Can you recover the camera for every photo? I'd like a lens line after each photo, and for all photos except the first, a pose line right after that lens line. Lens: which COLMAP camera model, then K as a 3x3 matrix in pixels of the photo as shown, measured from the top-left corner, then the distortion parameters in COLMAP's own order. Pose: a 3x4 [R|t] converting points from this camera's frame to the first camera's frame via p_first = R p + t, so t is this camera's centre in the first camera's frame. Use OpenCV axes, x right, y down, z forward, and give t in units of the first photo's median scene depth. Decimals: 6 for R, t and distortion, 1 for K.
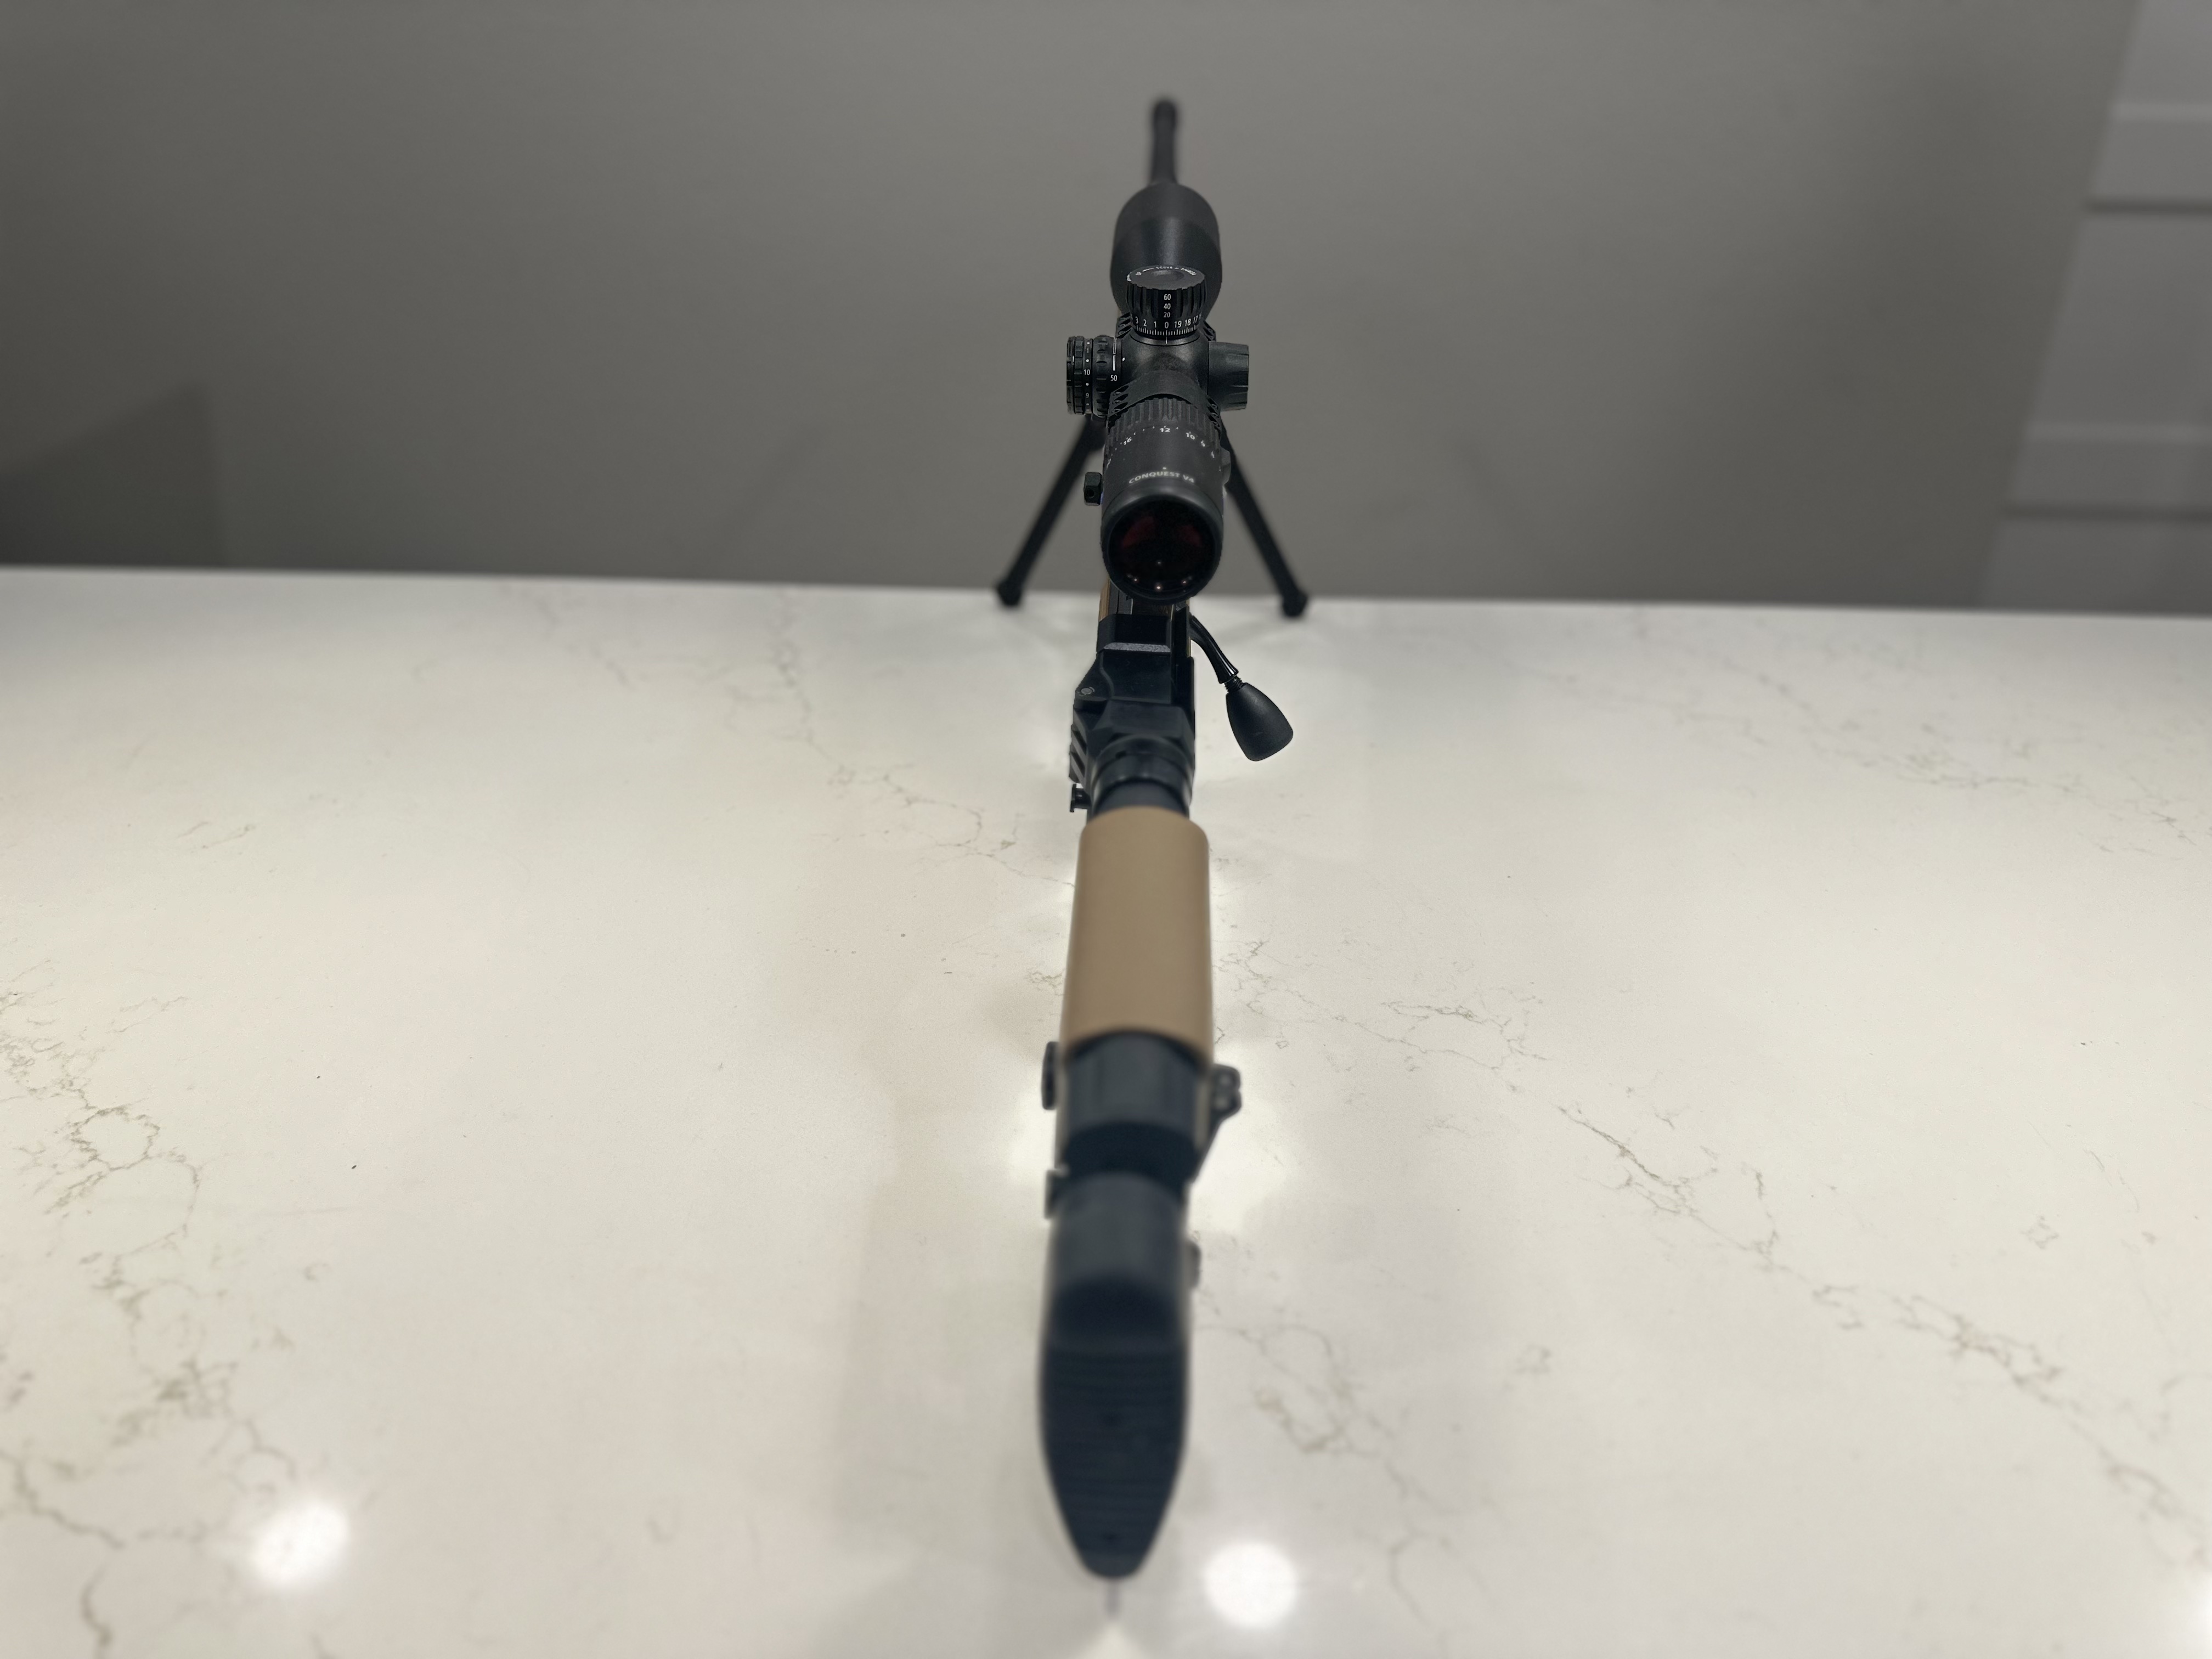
lens RADIAL K [[1575.8, 0, 1103.1], [0, 1575.8, 826.0], [0, 0, 1]] dist [0.006409, -0.019977]
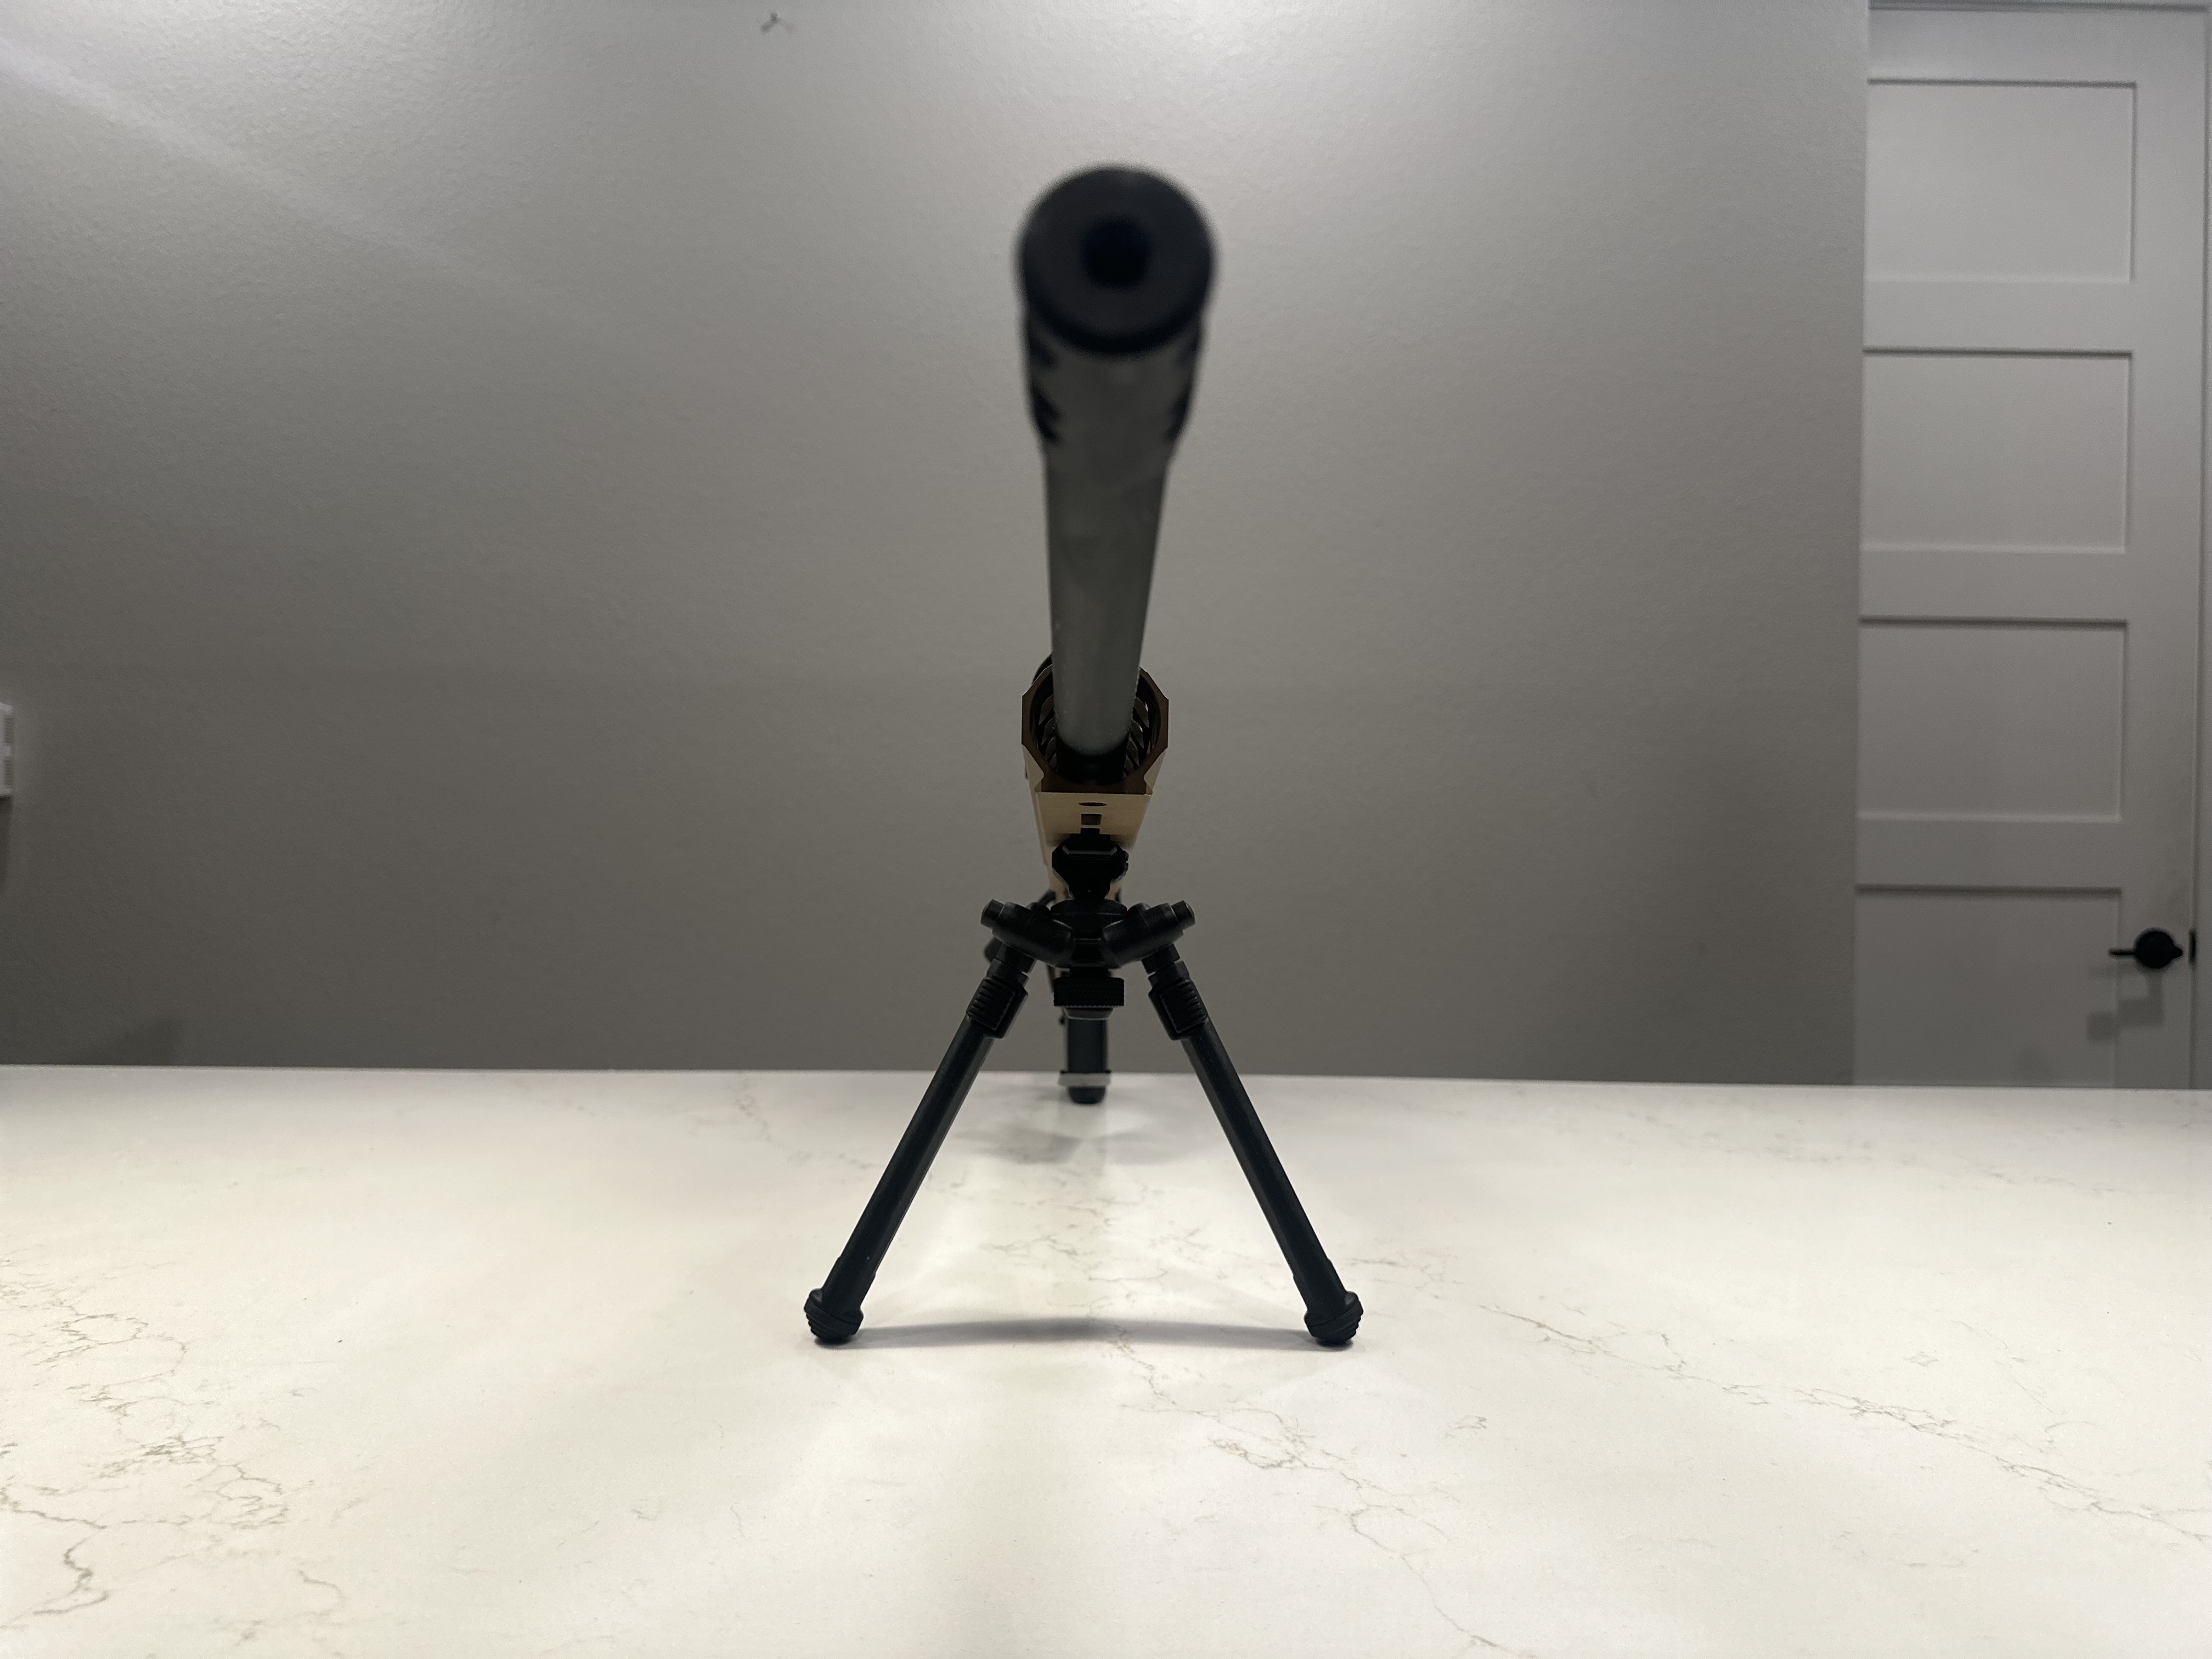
lens RADIAL K [[1575.8, 0, 1095.3], [0, 1575.8, 791.1], [0, 0, 1]] dist [0.006409, -0.019977]
pose [[0.998595, 0.010376, 0.051972, -0.036397], [0.016623, 0.869836, -0.493061, 0.431805], [-0.050323, 0.493232, 0.868441, -0.110004]]
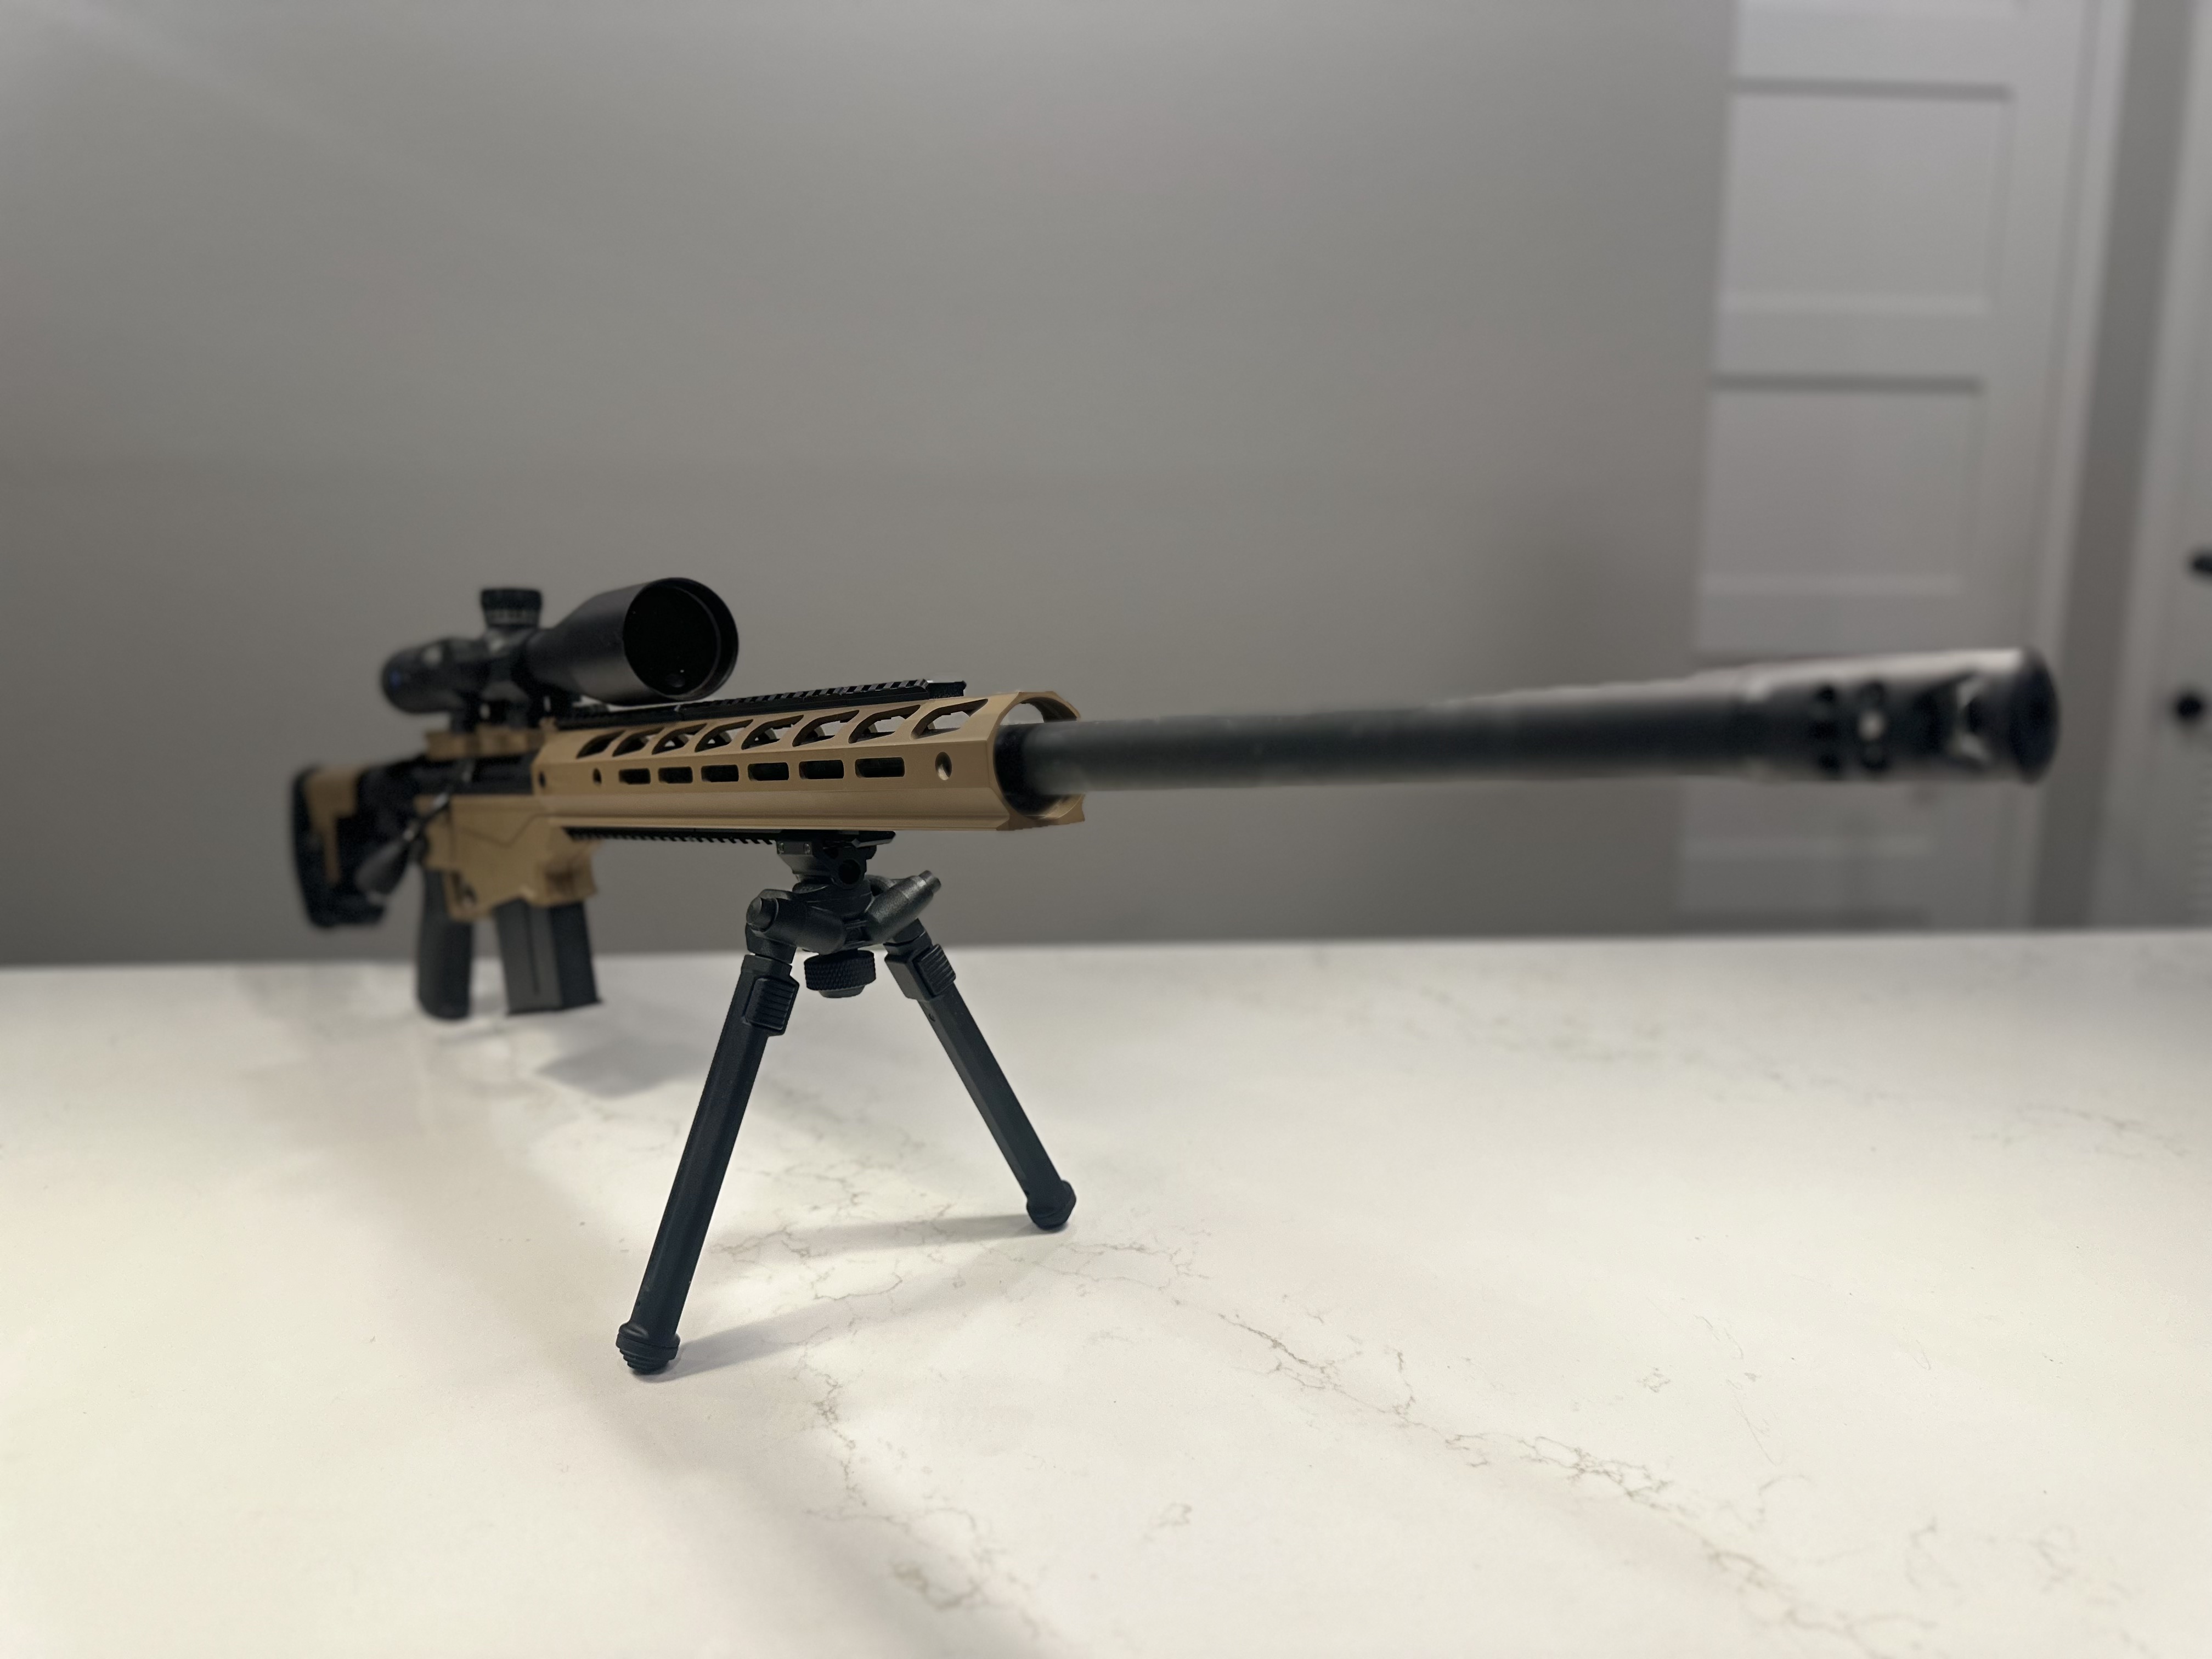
lens RADIAL K [[1575.8, 0, 1089.9], [0, 1575.8, 796.9], [0, 0, 1]] dist [0.006409, -0.019977]
pose [[0.992172, -0.026284, 0.122081, 0.093727], [0.064533, 0.944867, -0.321034, 0.197697], [-0.106912, 0.326399, 0.939166, -0.088119]]
